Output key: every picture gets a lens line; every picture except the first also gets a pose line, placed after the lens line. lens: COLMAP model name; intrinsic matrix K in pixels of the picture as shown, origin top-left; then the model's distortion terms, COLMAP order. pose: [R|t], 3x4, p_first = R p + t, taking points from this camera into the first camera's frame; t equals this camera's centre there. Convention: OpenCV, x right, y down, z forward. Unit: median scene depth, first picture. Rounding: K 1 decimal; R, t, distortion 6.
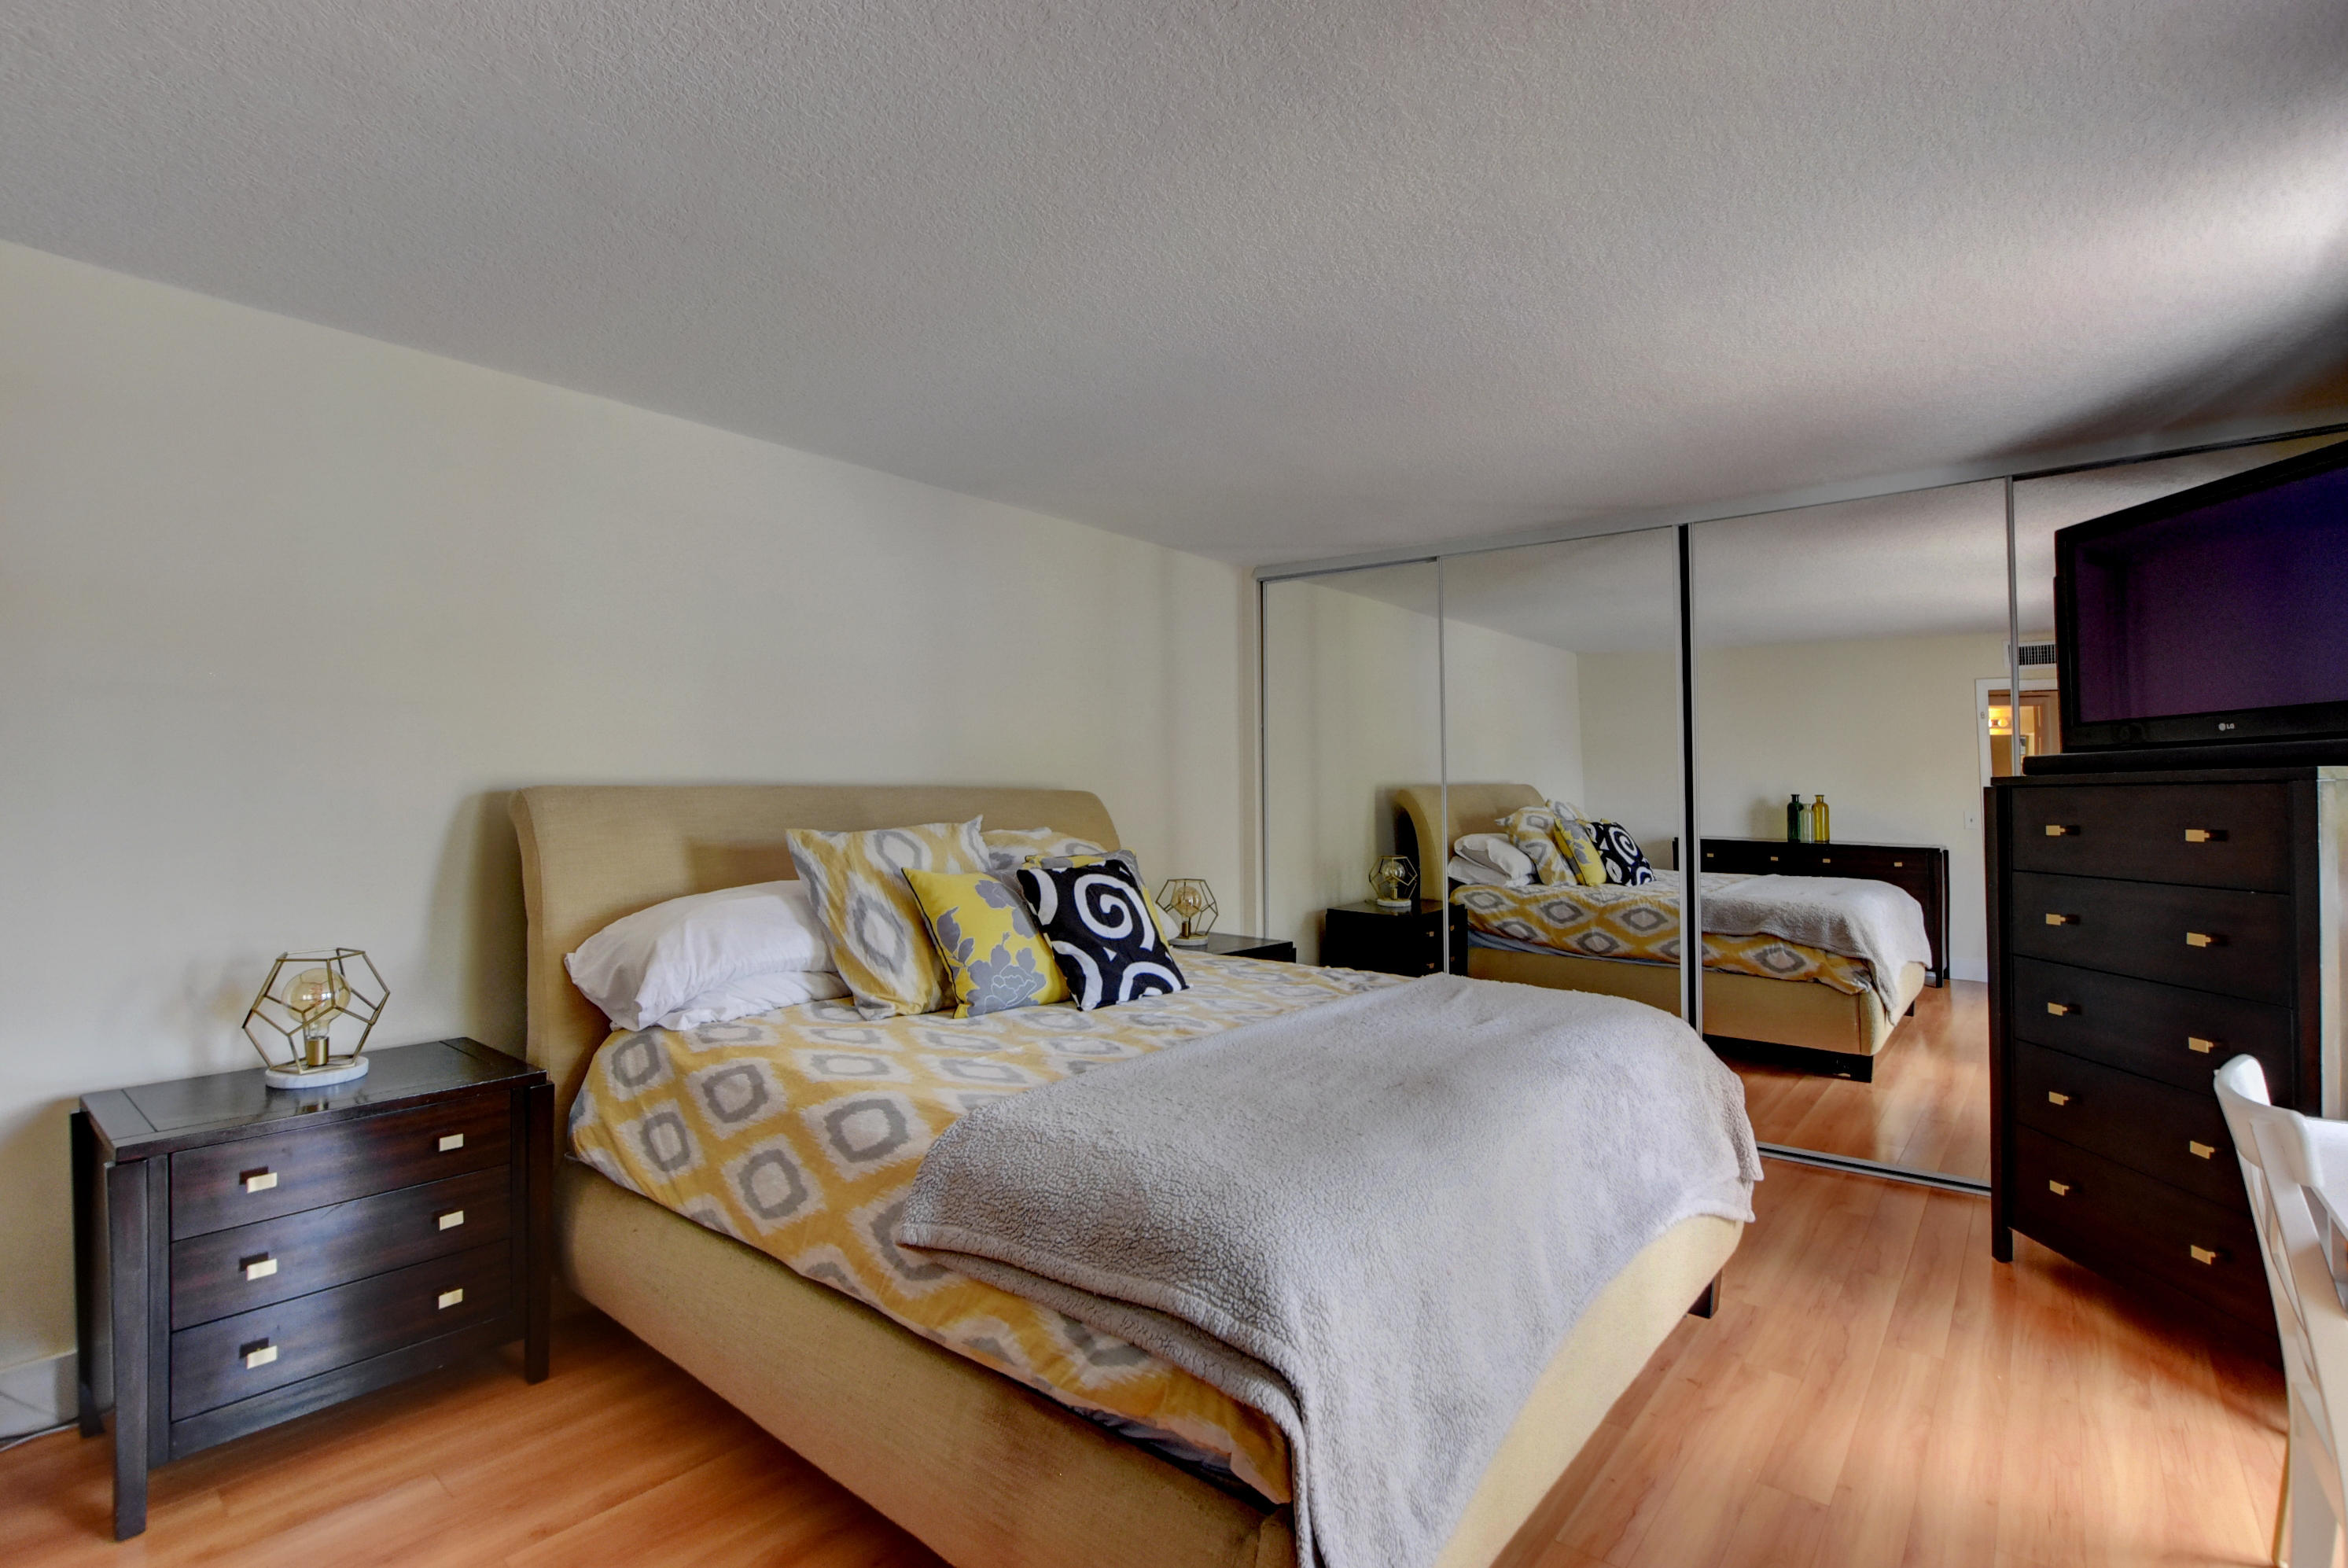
lens RADIAL K [[1084.3, 0, 1180.4], [0, 1084.3, 784.4], [0, 0, 1]] dist [-0.043898, 0.011675]
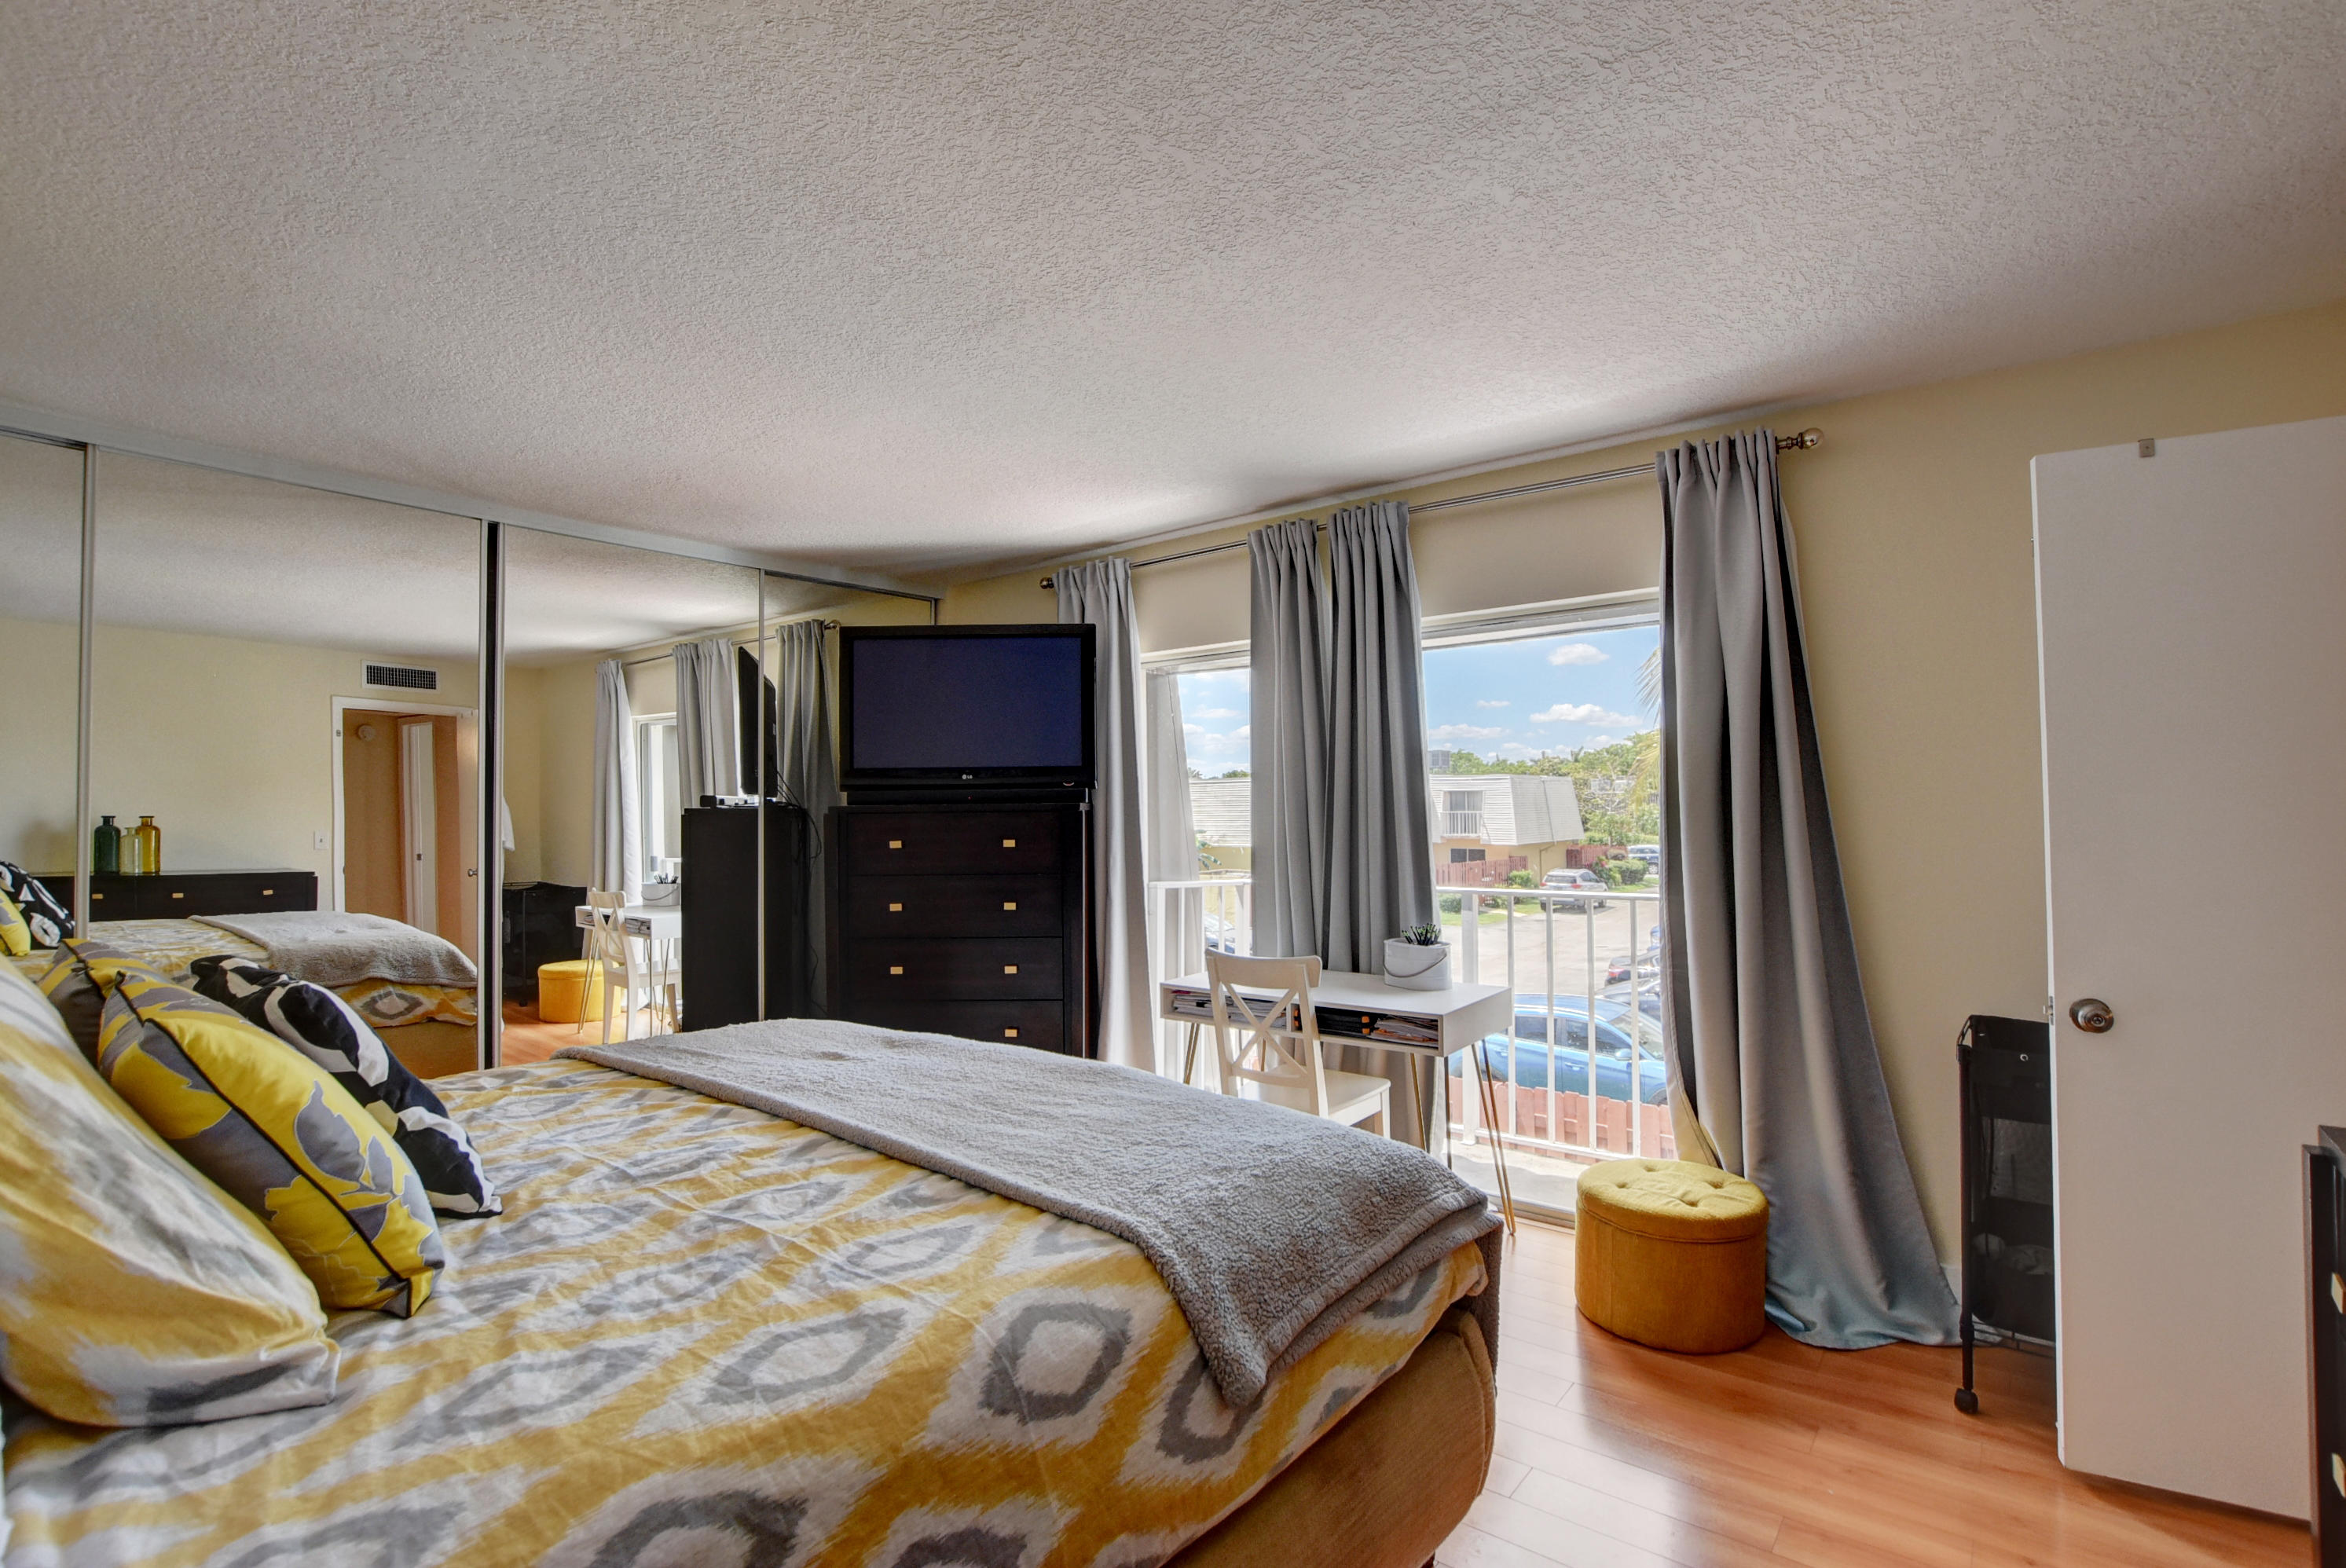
lens RADIAL K [[1085.2, 0, 1180.7], [0, 1085.2, 770.4], [0, 0, 1]] dist [-0.029763, 0.003135]
pose [[-0.023954, 0.045351, 0.998684, -0.637674], [-0.009357, 0.998917, -0.045586, 0.003886], [-0.999669, -0.010436, -0.023504, 0.643441]]
